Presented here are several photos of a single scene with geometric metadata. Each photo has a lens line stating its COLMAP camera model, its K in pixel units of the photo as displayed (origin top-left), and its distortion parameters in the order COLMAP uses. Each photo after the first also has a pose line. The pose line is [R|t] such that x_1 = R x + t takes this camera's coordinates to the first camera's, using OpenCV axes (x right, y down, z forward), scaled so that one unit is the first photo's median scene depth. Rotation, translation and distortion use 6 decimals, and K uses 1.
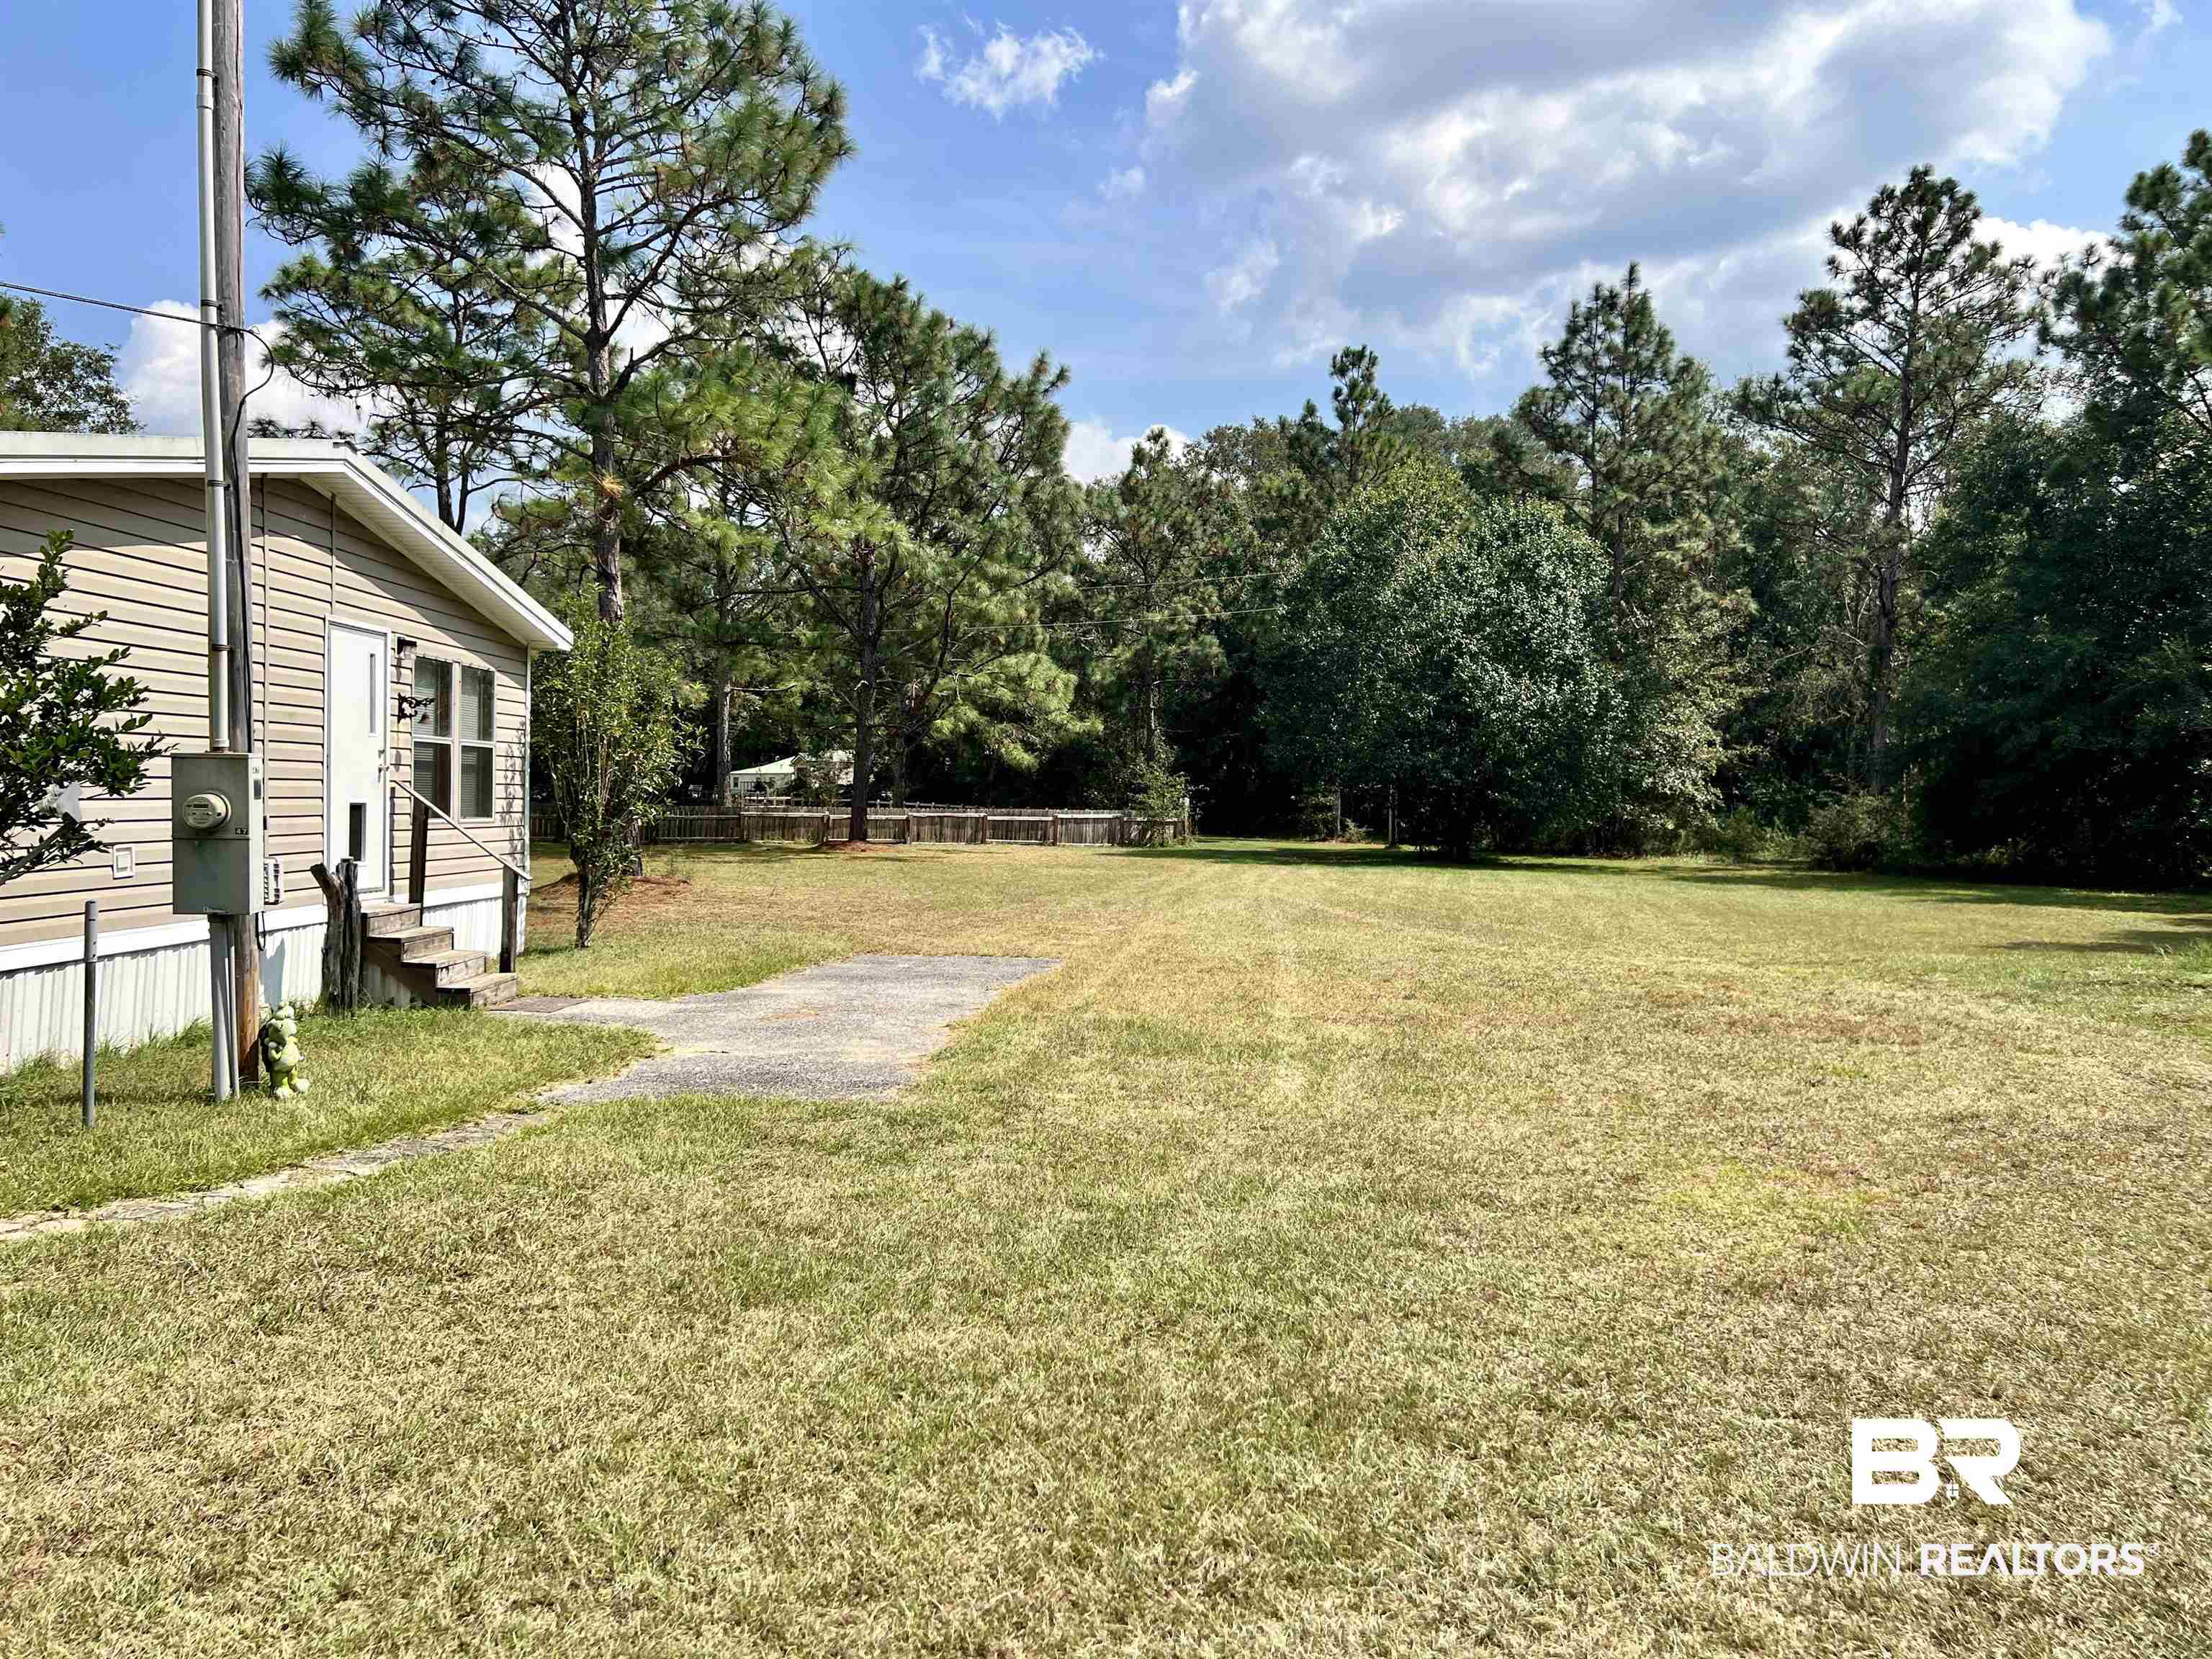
lens RADIAL K [[1670.7, 0, 1123.2], [0, 1670.7, 817.8], [0, 0, 1]] dist [0.043184, -0.041634]
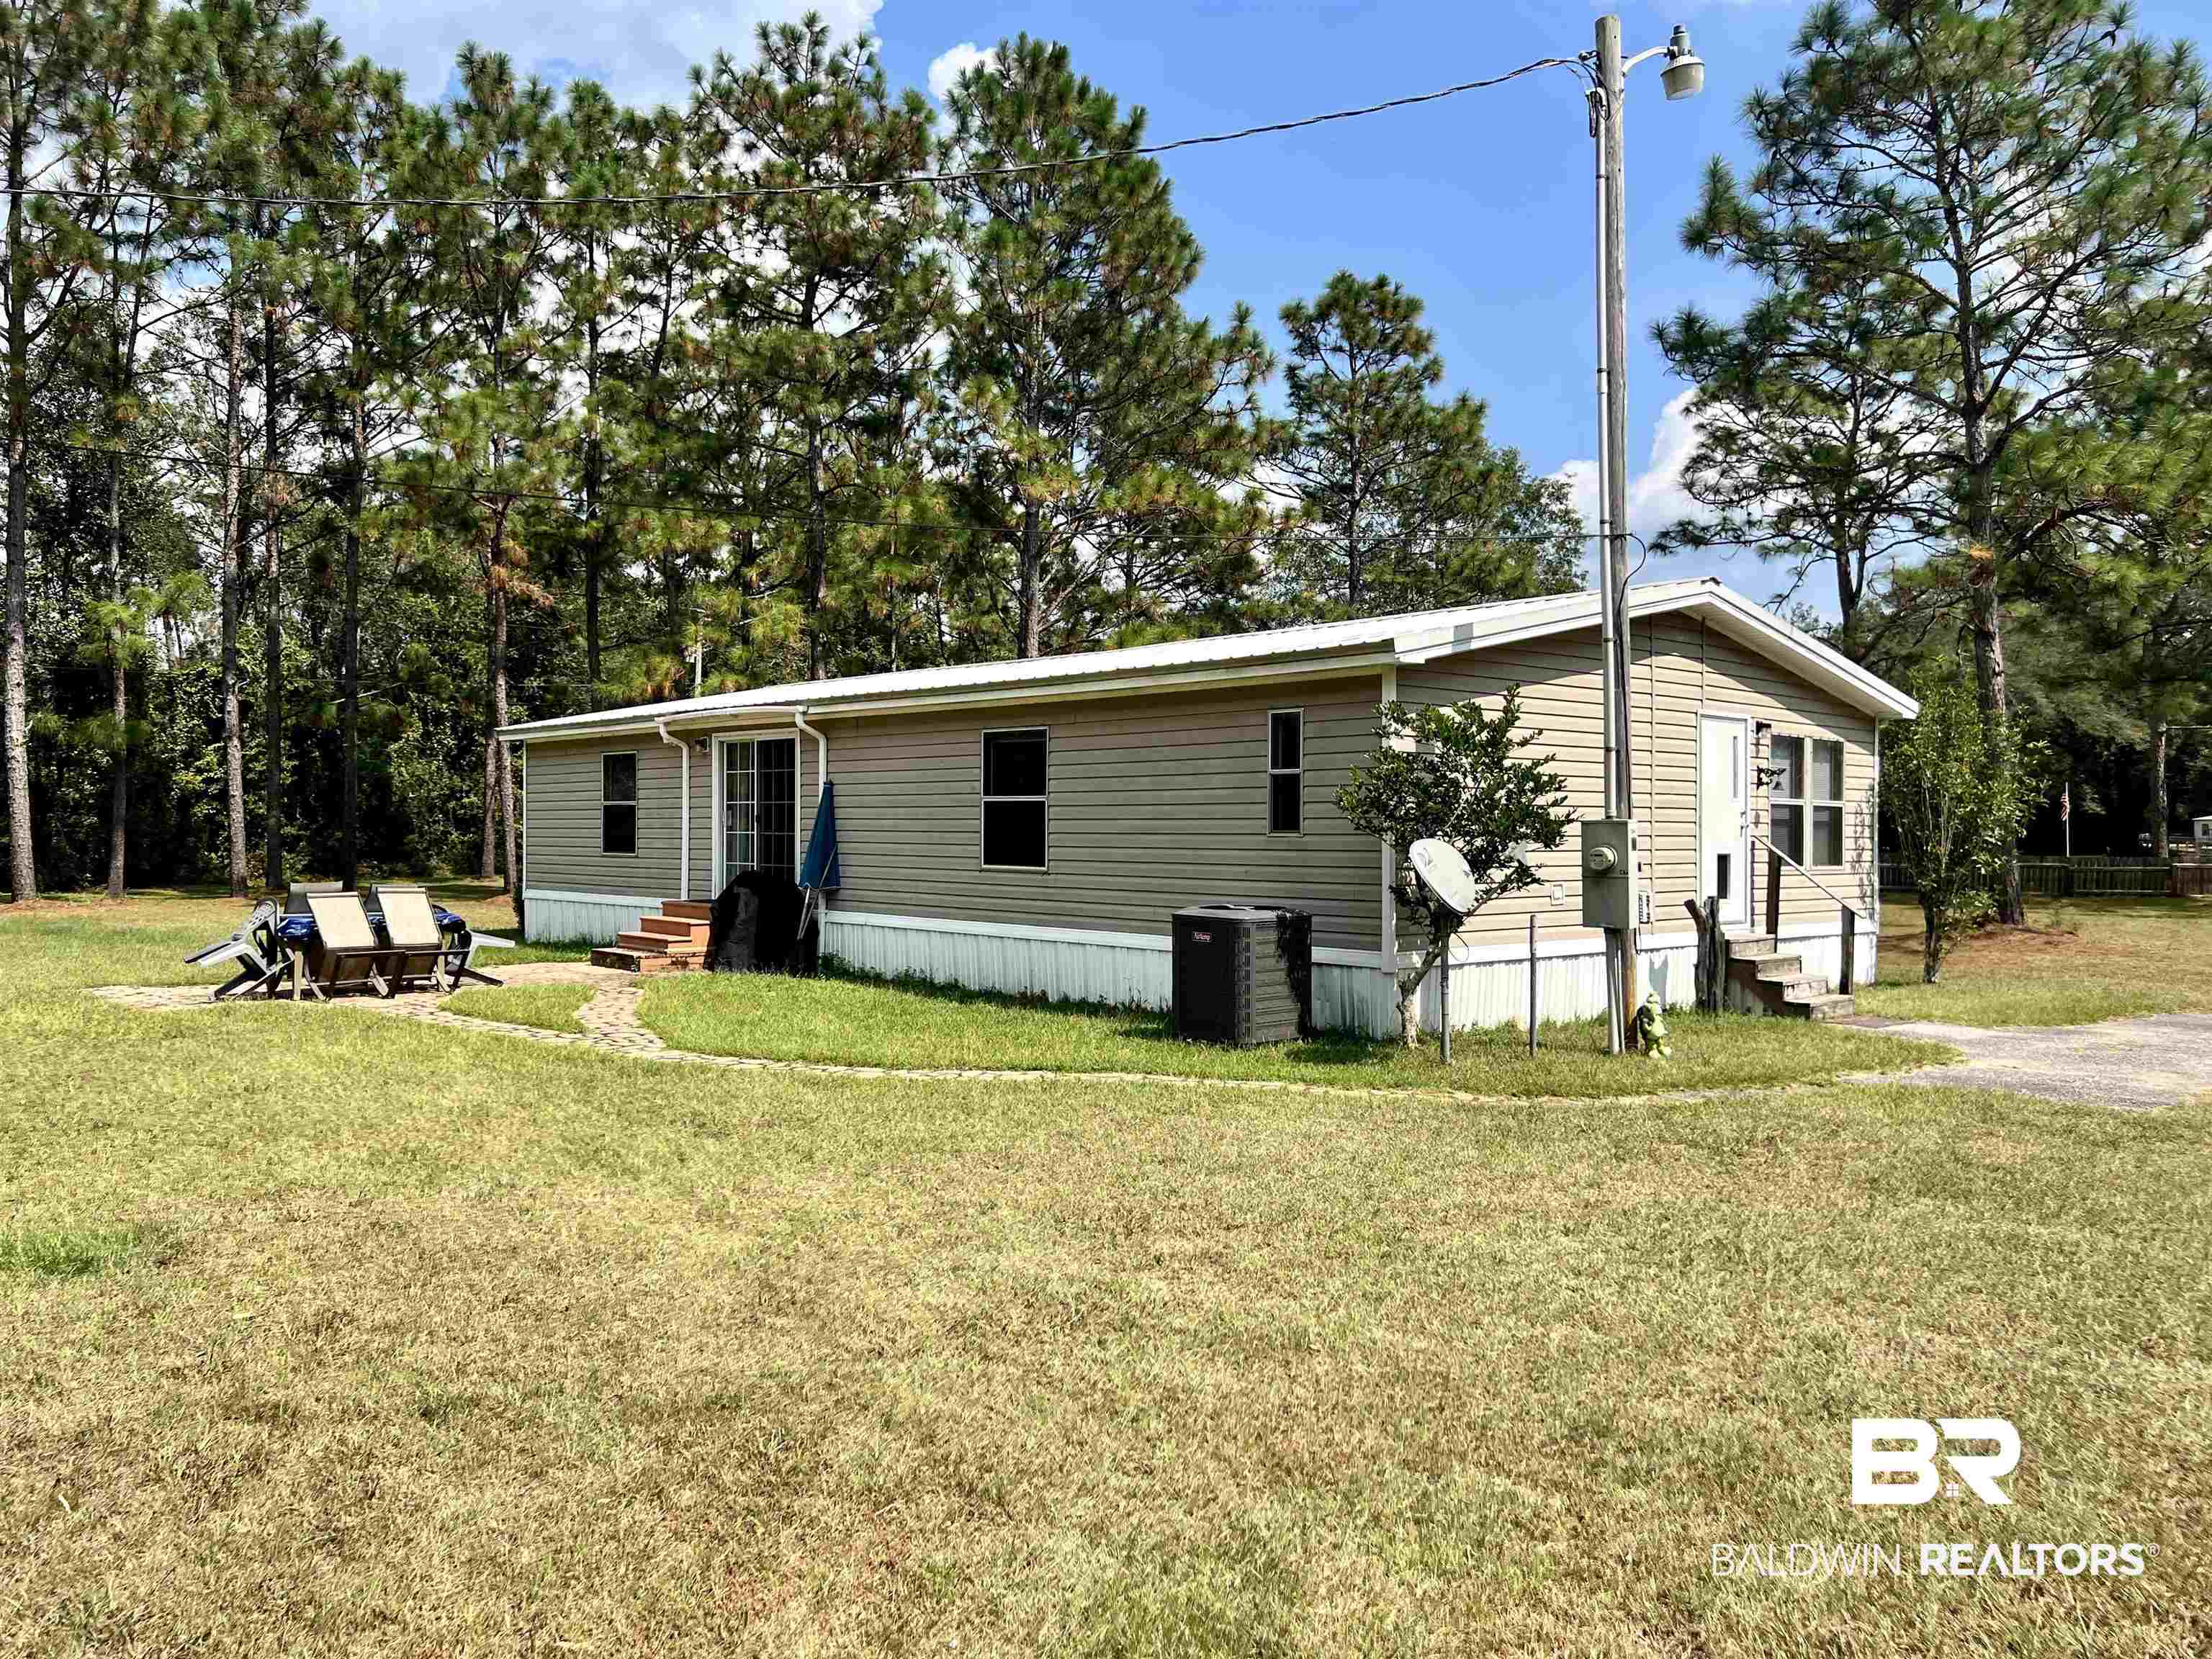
lens RADIAL K [[1670.7, 0, 1117.5], [0, 1670.7, 827.9], [0, 0, 1]] dist [0.043184, -0.041634]
pose [[0.692531, -0.014519, -0.721242, 0.125245], [-0.003610, 0.999715, -0.023591, 0.002857], [0.721379, 0.018941, 0.692281, -0.184400]]
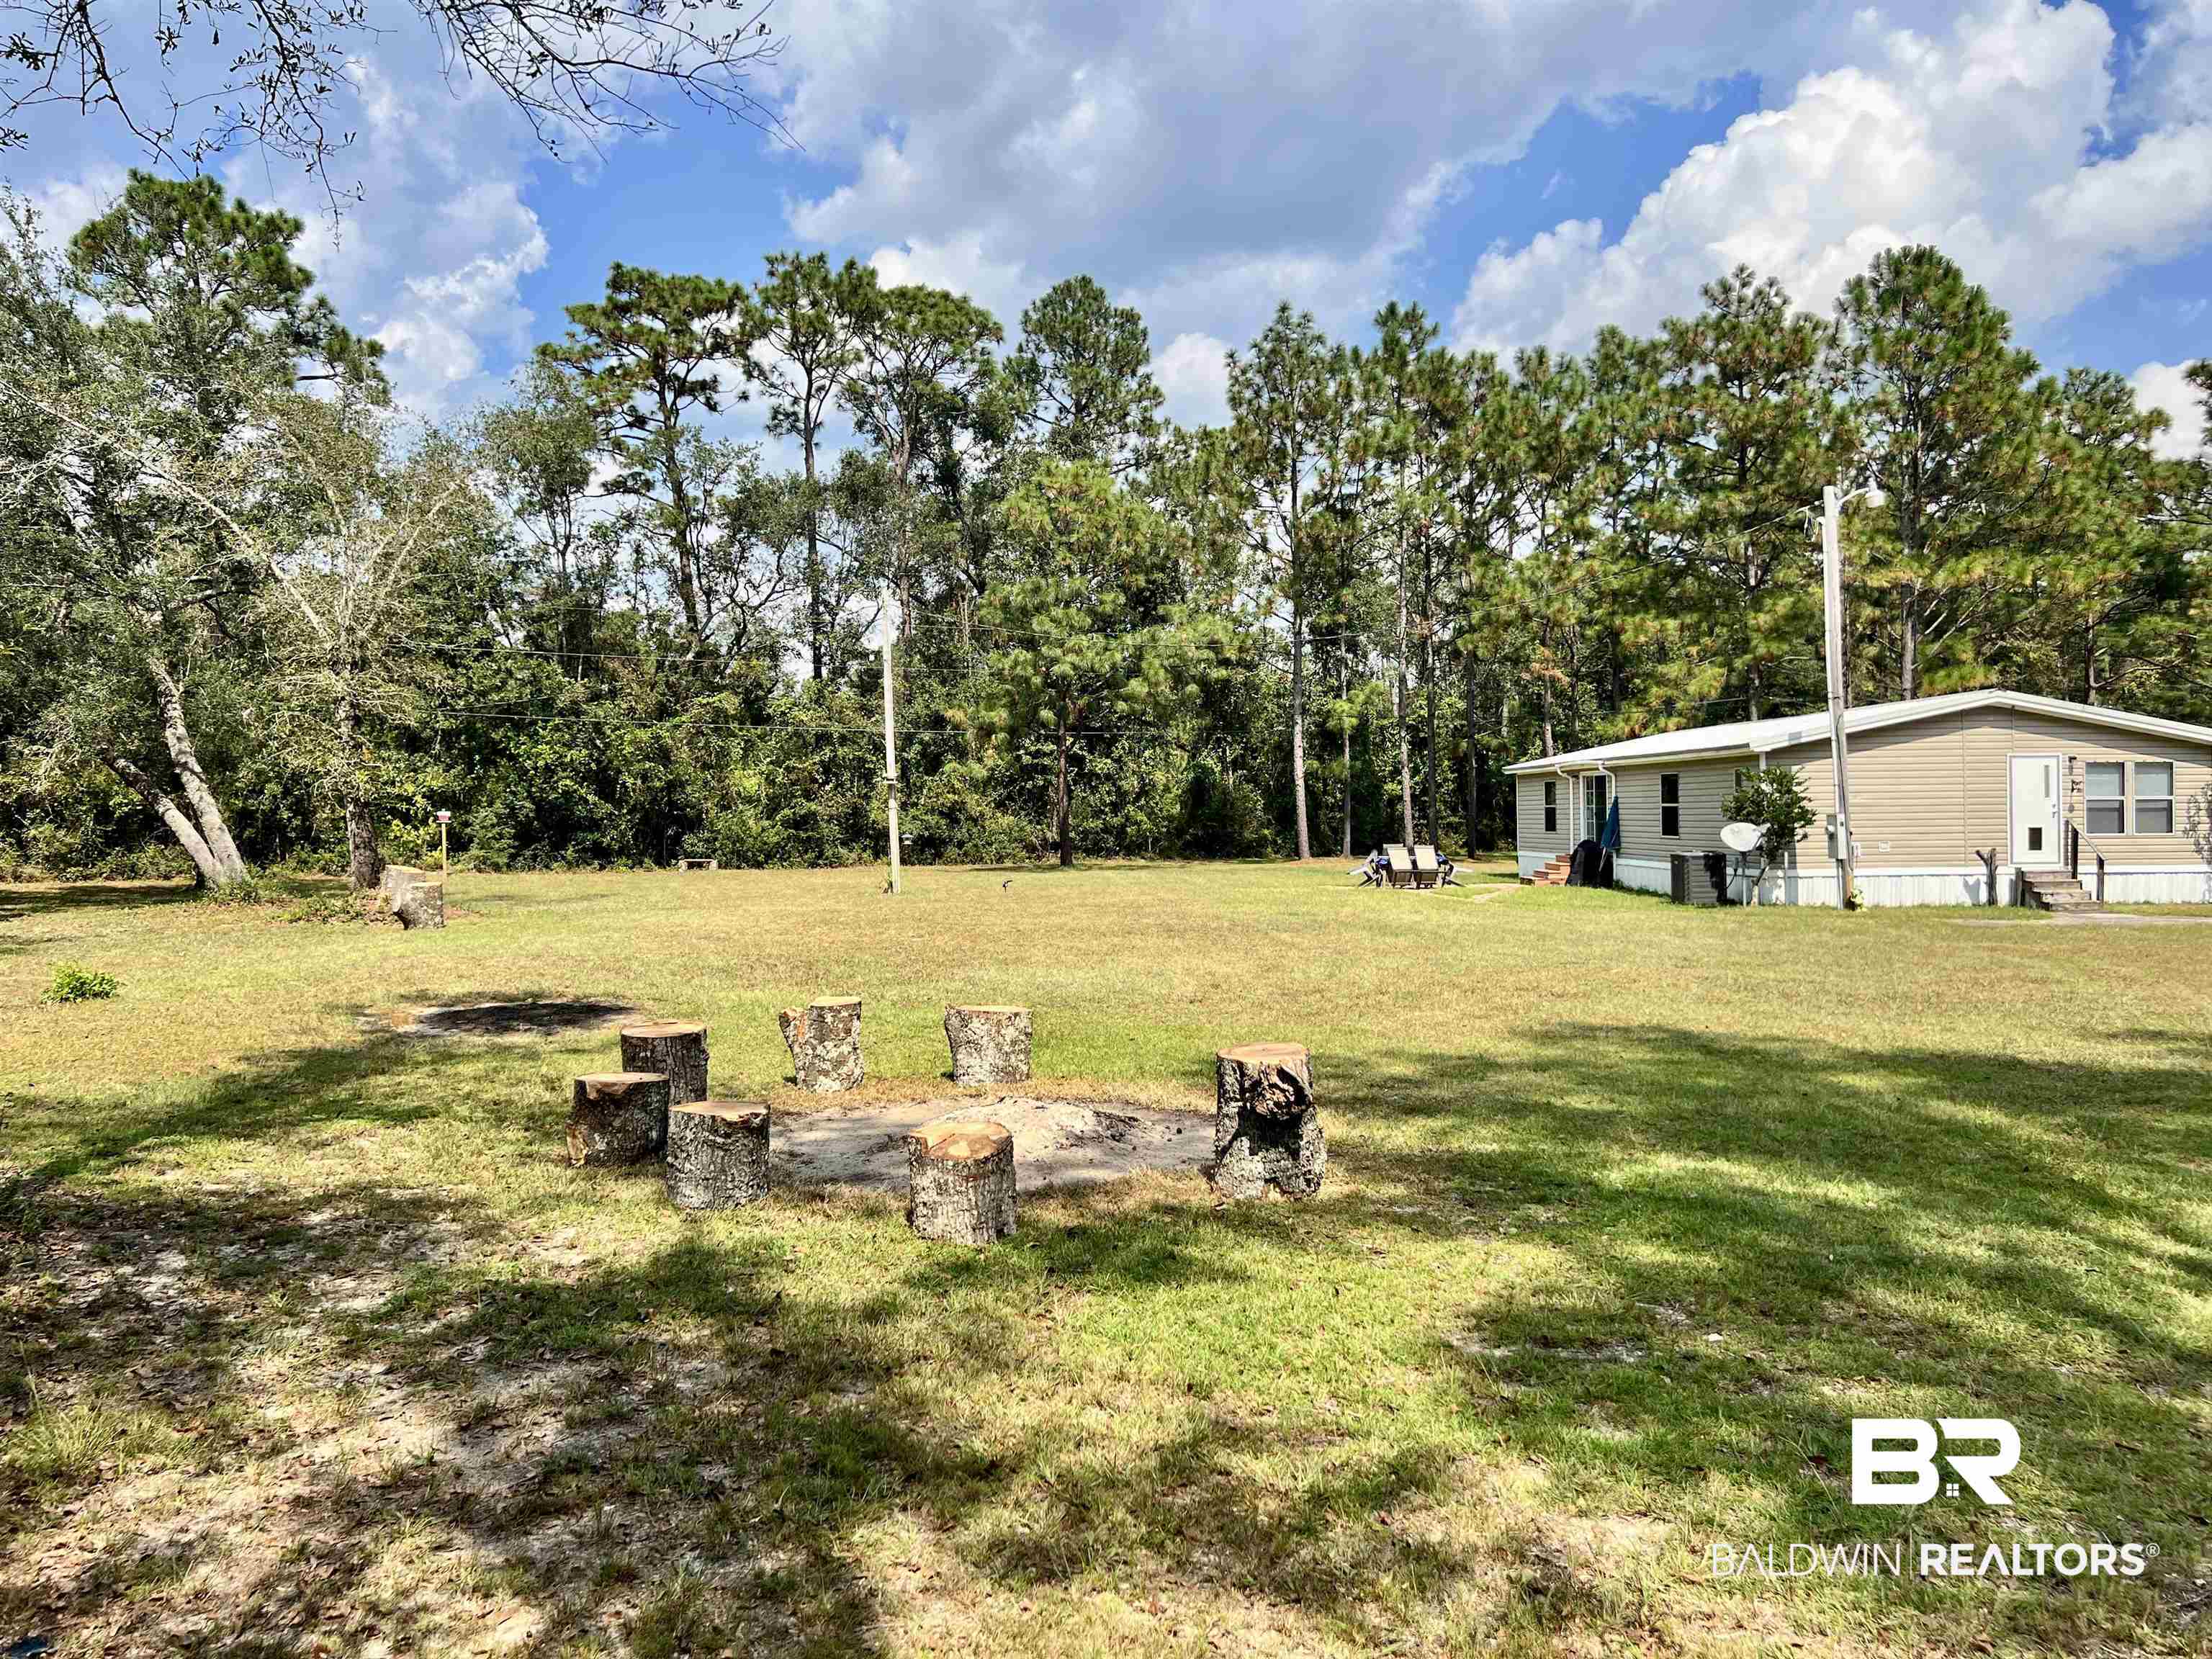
lens RADIAL K [[1670.7, 0, 1094.9], [0, 1670.7, 820.6], [0, 0, 1]] dist [0.043184, -0.041634]
pose [[0.053633, -0.013765, -0.998466, 1.652091], [-0.000701, 0.999904, -0.013822, 0.014291], [0.998560, 0.001441, 0.053618, -0.428033]]
